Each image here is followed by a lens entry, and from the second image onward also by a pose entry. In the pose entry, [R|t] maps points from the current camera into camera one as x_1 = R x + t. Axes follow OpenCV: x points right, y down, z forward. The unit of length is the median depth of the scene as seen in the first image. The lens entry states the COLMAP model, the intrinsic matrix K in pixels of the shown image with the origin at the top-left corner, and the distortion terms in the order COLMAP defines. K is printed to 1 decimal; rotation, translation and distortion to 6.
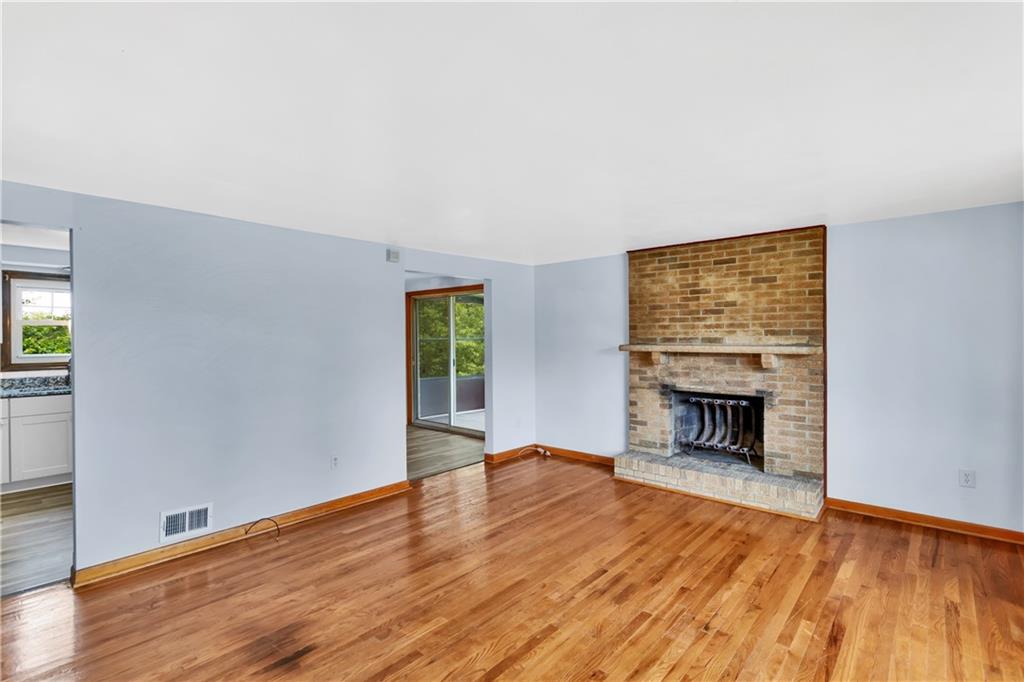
lens RADIAL K [[479.5, 0, 505.8], [0, 479.5, 340.7], [0, 0, 1]] dist [-0.005508, 0.001390]
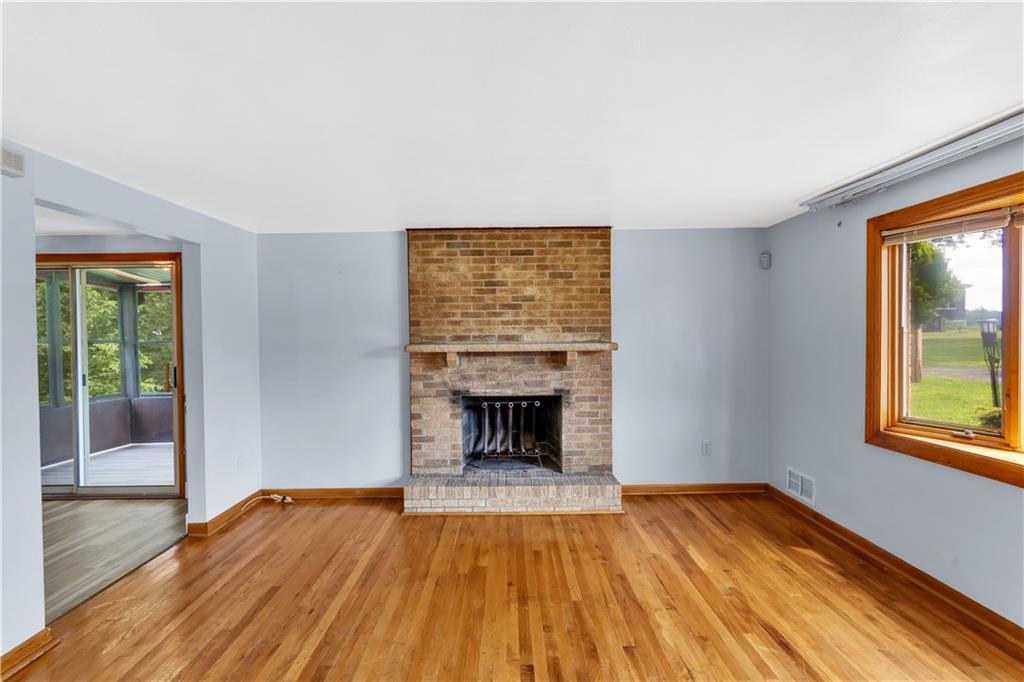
lens RADIAL K [[479.5, 0, 505.8], [0, 479.5, 340.7], [0, 0, 1]] dist [-0.005508, 0.001390]
pose [[0.744231, -0.011795, 0.667818, -0.187487], [0.011774, 0.999920, 0.004540, 0.000148], [-0.667819, 0.004484, 0.744311, 0.334571]]
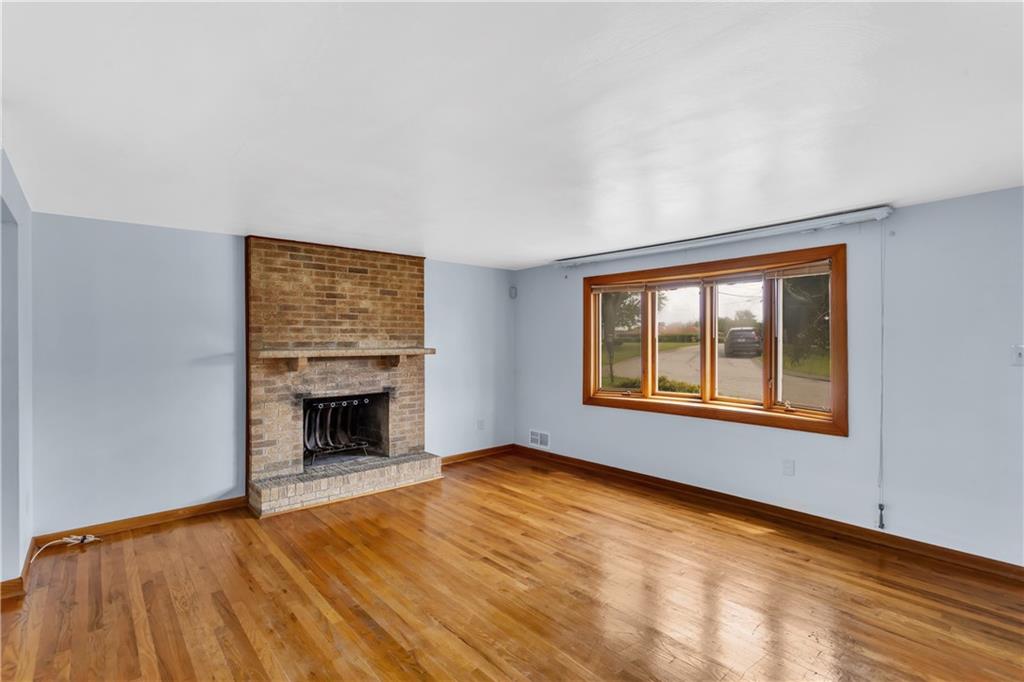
lens RADIAL K [[479.5, 0, 505.8], [0, 479.5, 340.7], [0, 0, 1]] dist [-0.005508, 0.001390]
pose [[0.122070, 0.005177, 0.992508, -0.568728], [0.011069, 0.999917, -0.006577, 0.001817], [-0.992460, 0.011789, 0.122003, 0.546293]]
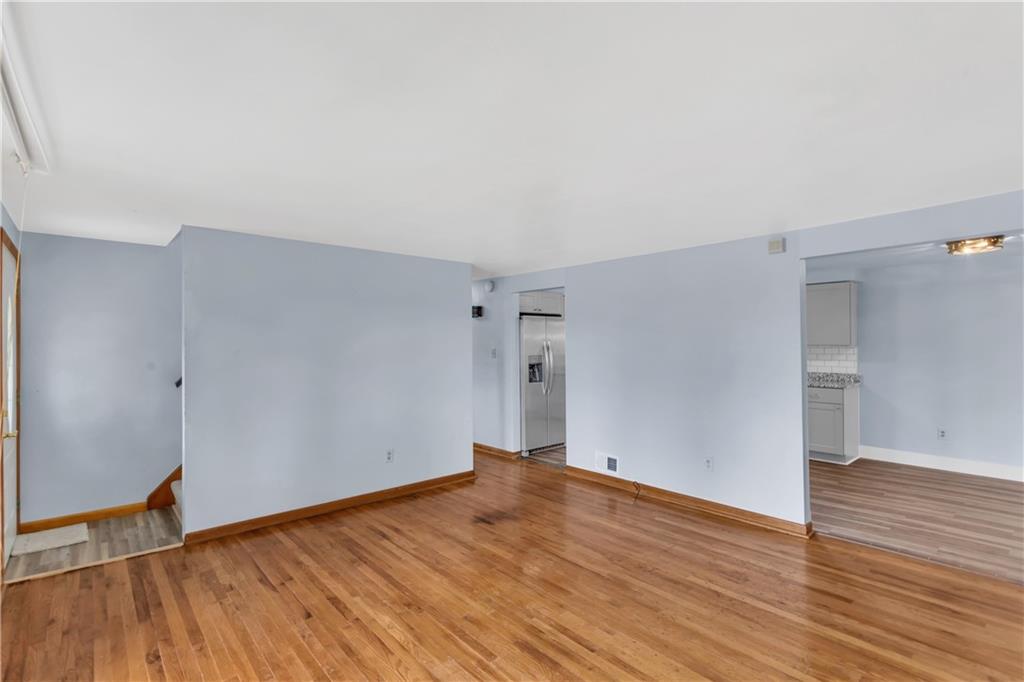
lens RADIAL K [[479.5, 0, 505.8], [0, 479.5, 340.7], [0, 0, 1]] dist [-0.005508, 0.001390]
pose [[-0.122608, 0.000158, -0.992455, 0.657857], [-0.003455, 0.999994, 0.000586, -0.009799], [0.992449, 0.003500, -0.122606, 0.637138]]
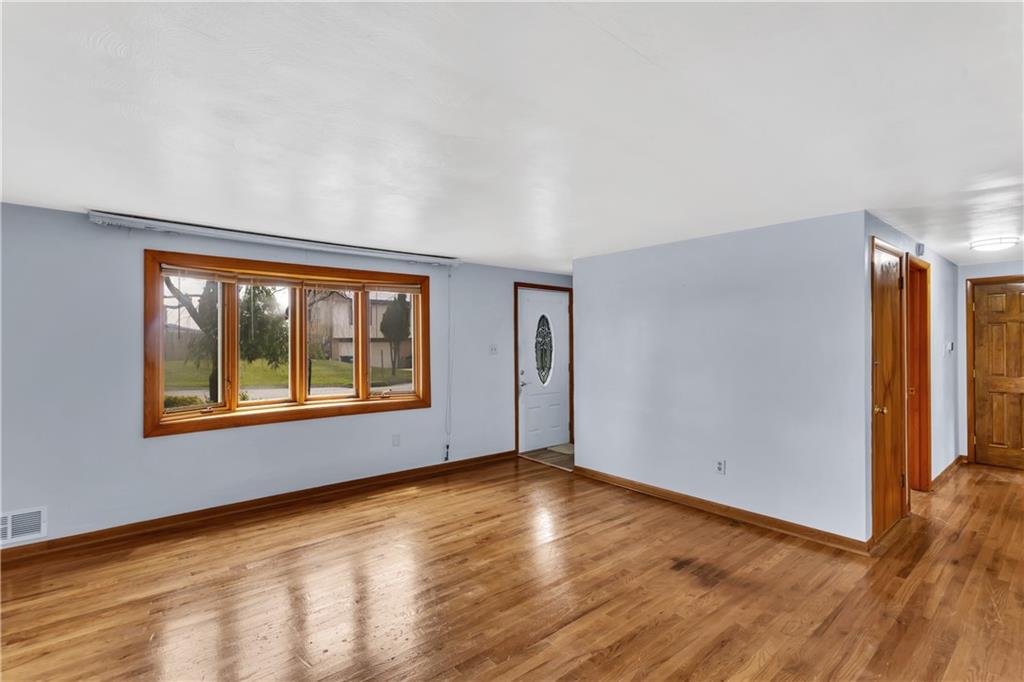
lens RADIAL K [[479.5, 0, 505.8], [0, 479.5, 340.7], [0, 0, 1]] dist [-0.005508, 0.001390]
pose [[-0.990010, 0.006573, 0.140841, -0.064673], [0.008096, 0.999915, 0.010243, -0.011292], [-0.140762, 0.011281, -0.989979, 1.216039]]
